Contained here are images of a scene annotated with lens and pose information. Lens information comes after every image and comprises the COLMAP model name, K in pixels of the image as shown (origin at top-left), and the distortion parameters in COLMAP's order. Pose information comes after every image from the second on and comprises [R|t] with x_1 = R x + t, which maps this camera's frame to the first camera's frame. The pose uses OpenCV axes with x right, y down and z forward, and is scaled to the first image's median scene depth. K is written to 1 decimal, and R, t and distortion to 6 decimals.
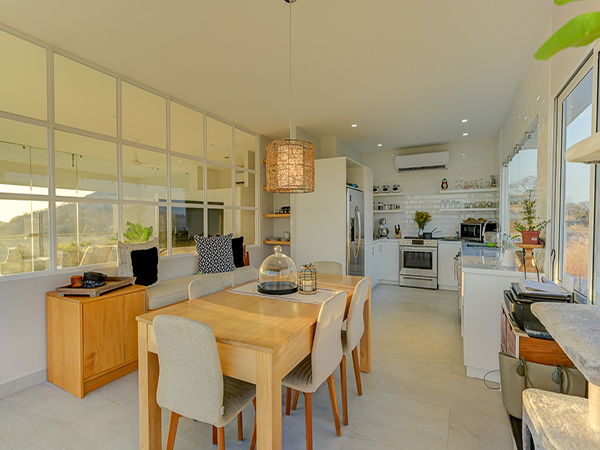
lens RADIAL K [[300.2, 0, 300.0], [0, 300.2, 225.0], [0, 0, 1]] dist [0.002351, 0.000690]
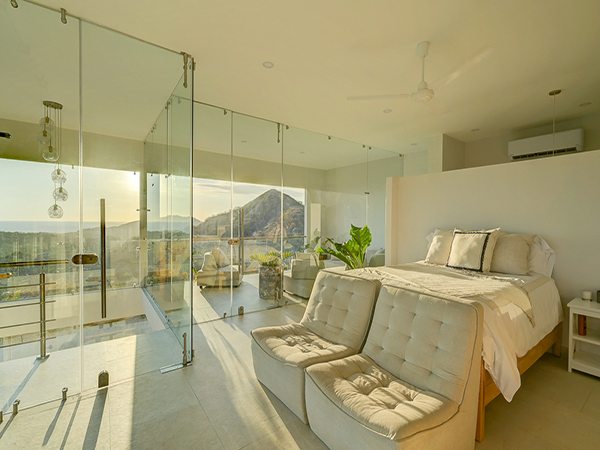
lens RADIAL K [[281.2, 0, 300.0], [0, 281.2, 225.0], [0, 0, 1]] dist [0.000104, 0.000069]
pose [[0.904718, 0.018211, -0.425621, -0.444831], [-0.021104, 0.999775, -0.002083, -0.005666], [0.425488, 0.010867, 0.904899, 0.454477]]
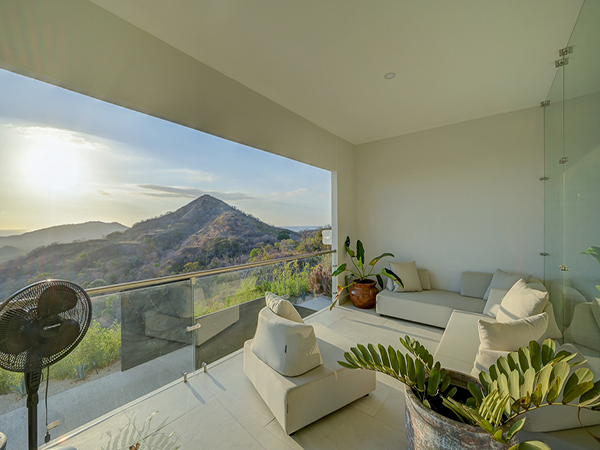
lens RADIAL K [[252.2, 0, 300.0], [0, 252.2, 225.0], [0, 0, 1]] dist [0.000444, 0.000021]
pose [[0.983845, -0.005742, -0.178933, -0.906506], [0.003258, 0.999894, -0.014176, -0.012753], [0.178995, 0.013364, 0.983759, 0.888532]]
